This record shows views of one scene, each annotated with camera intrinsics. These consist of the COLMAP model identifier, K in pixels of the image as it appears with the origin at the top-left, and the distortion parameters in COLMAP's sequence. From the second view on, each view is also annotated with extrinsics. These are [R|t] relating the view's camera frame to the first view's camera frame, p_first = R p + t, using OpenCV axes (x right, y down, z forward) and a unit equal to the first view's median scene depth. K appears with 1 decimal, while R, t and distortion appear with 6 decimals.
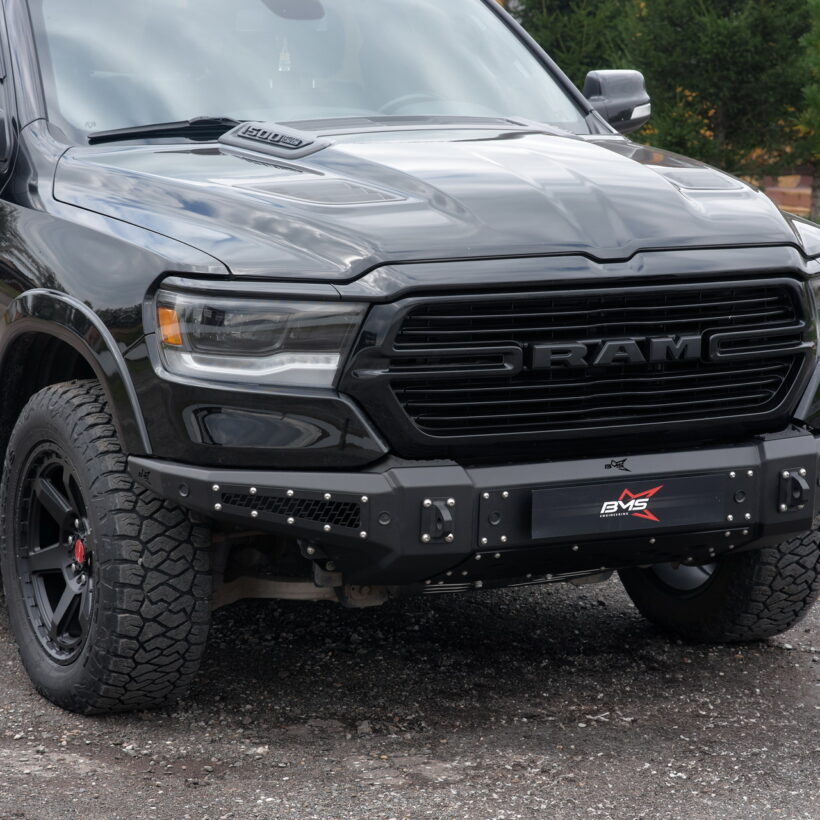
lens RADIAL K [[2907.8, 0, 410.4], [0, 2907.8, 412.3], [0, 0, 1]] dist [0.363075, 0.000000]
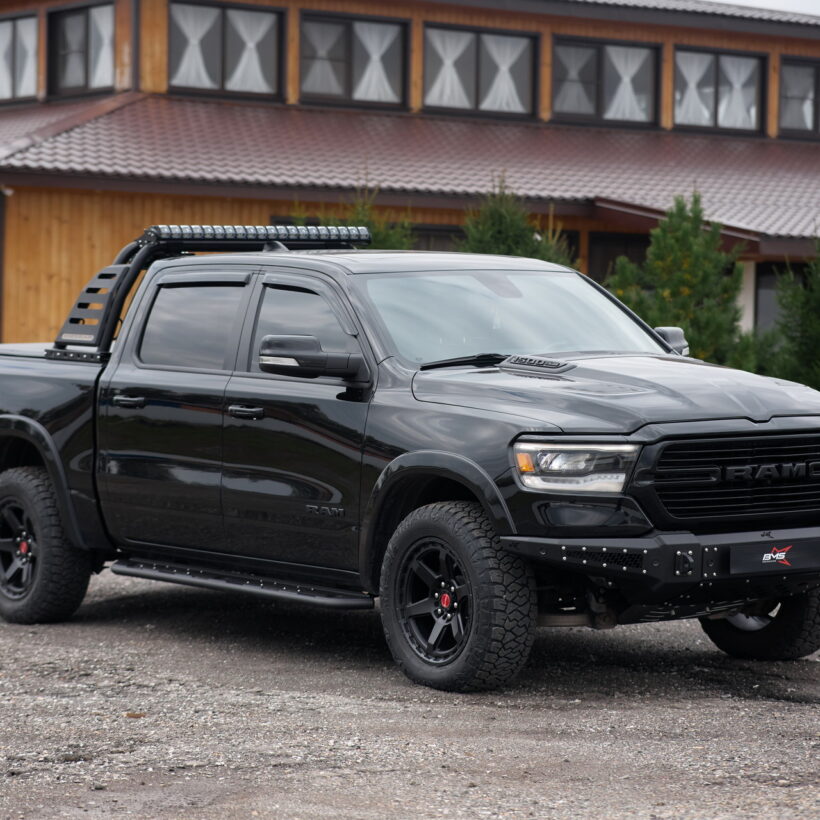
lens RADIAL K [[2907.8, 0, 411.5], [0, 2907.8, 409.1], [0, 0, 1]] dist [0.363075, 0.000000]
pose [[0.987204, -0.019557, 0.158257, -0.432691], [0.036110, 0.994087, -0.102408, 0.118621], [-0.155319, 0.106812, 0.982073, -0.754604]]
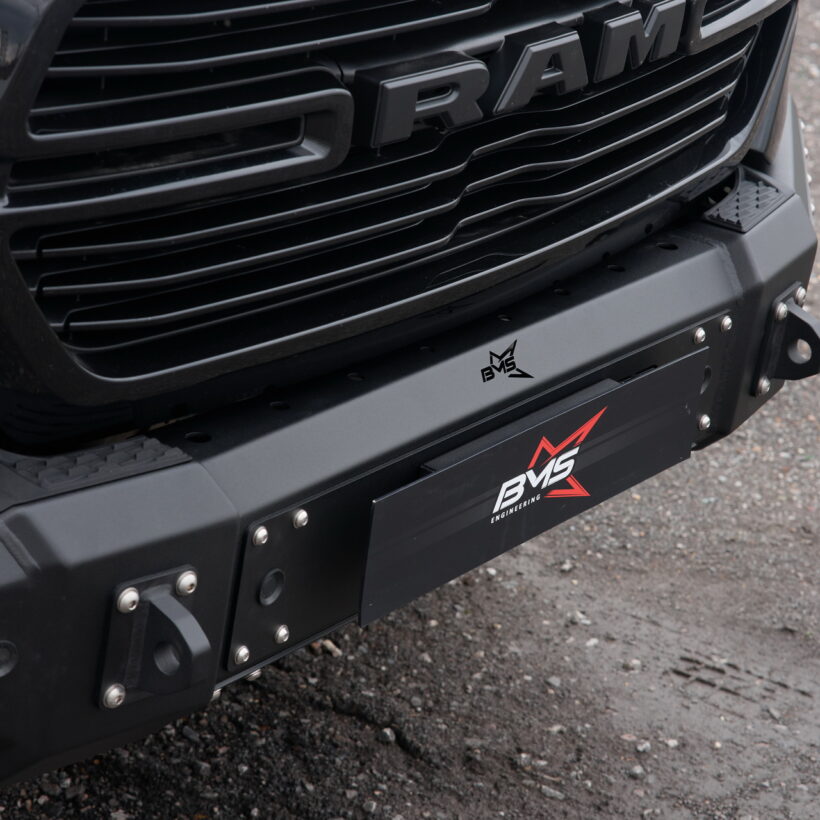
lens RADIAL K [[2907.8, 0, 409.2], [0, 2907.8, 412.4], [0, 0, 1]] dist [0.363075, 0.000000]
pose [[0.890874, -0.089236, 0.445400, -0.105784], [-0.032056, 0.965720, 0.257600, -0.071453], [-0.453119, -0.243767, 0.857474, 0.688765]]
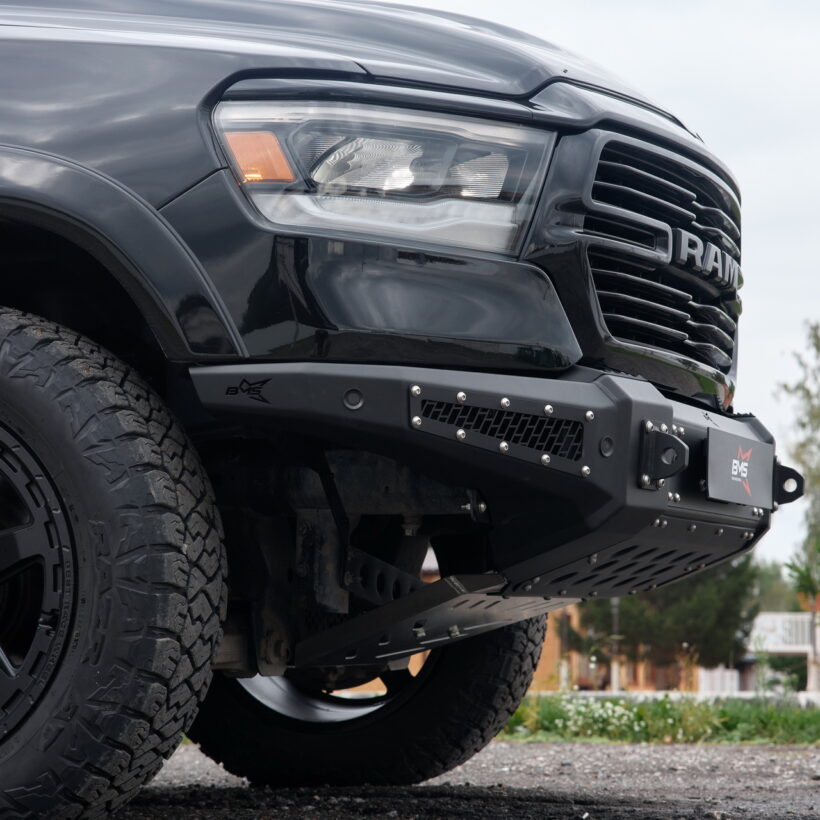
lens RADIAL K [[2907.8, 0, 410.4], [0, 2907.8, 407.3], [0, 0, 1]] dist [0.363075, 0.000000]
pose [[0.709113, 0.045297, 0.703639, -0.493036], [0.101652, 0.980942, -0.165591, 0.129017], [-0.697729, 0.188949, 0.690994, 0.551992]]
